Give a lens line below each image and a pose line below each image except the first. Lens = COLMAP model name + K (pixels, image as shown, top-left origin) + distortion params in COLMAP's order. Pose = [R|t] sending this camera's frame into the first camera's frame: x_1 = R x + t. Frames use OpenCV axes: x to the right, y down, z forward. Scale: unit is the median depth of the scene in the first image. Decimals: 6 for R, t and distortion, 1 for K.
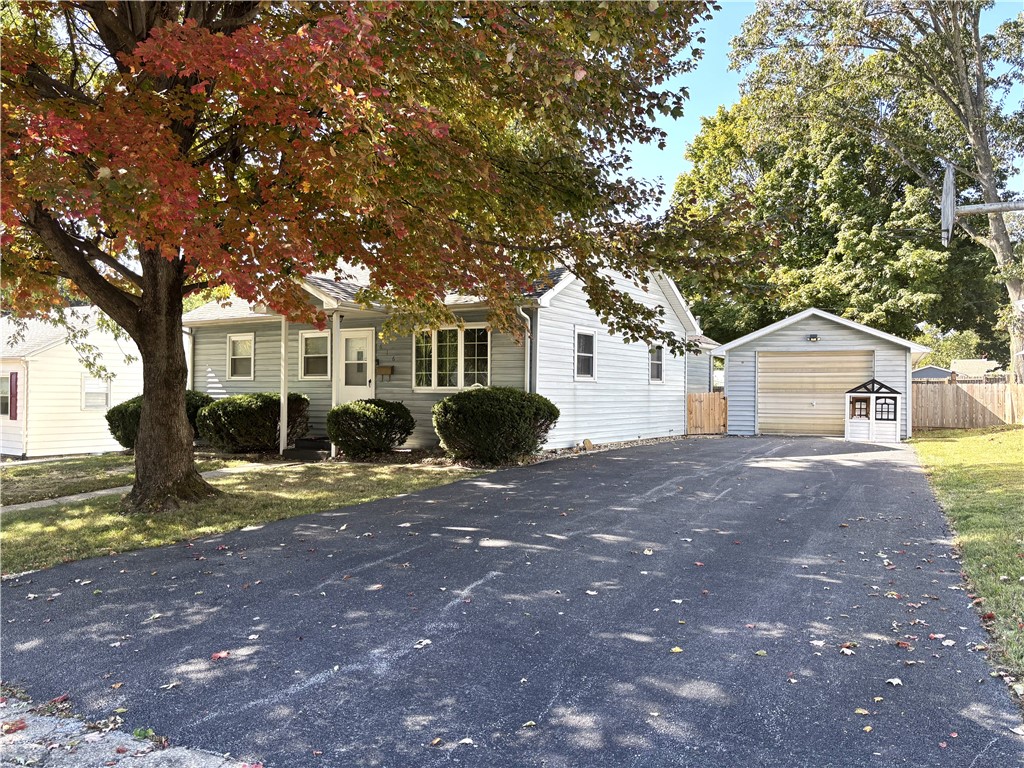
lens RADIAL K [[781.5, 0, 512.0], [0, 781.5, 384.0], [0, 0, 1]] dist [0.063003, -0.057456]
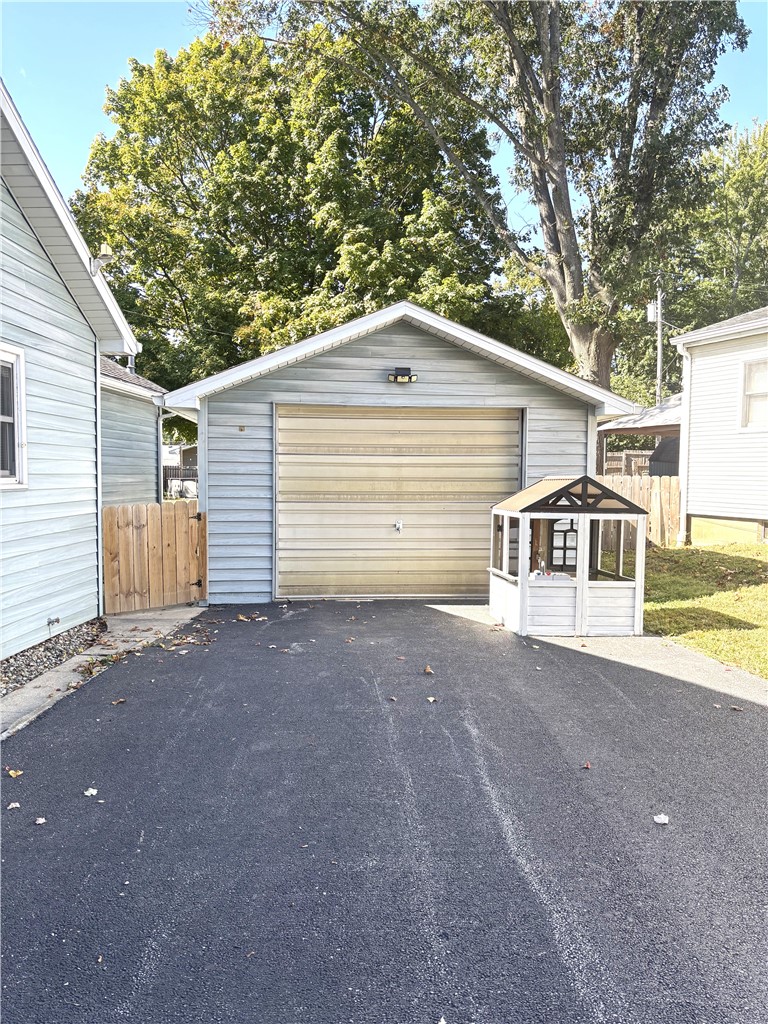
lens RADIAL K [[781.5, 0, 384.0], [0, 781.5, 512.0], [0, 0, 1]] dist [0.063003, -0.057456]
pose [[0.858838, -0.029210, 0.511414, 0.096972], [-0.005245, 0.997819, 0.065800, -0.007617], [-0.512221, -0.059194, 0.856811, 0.403189]]
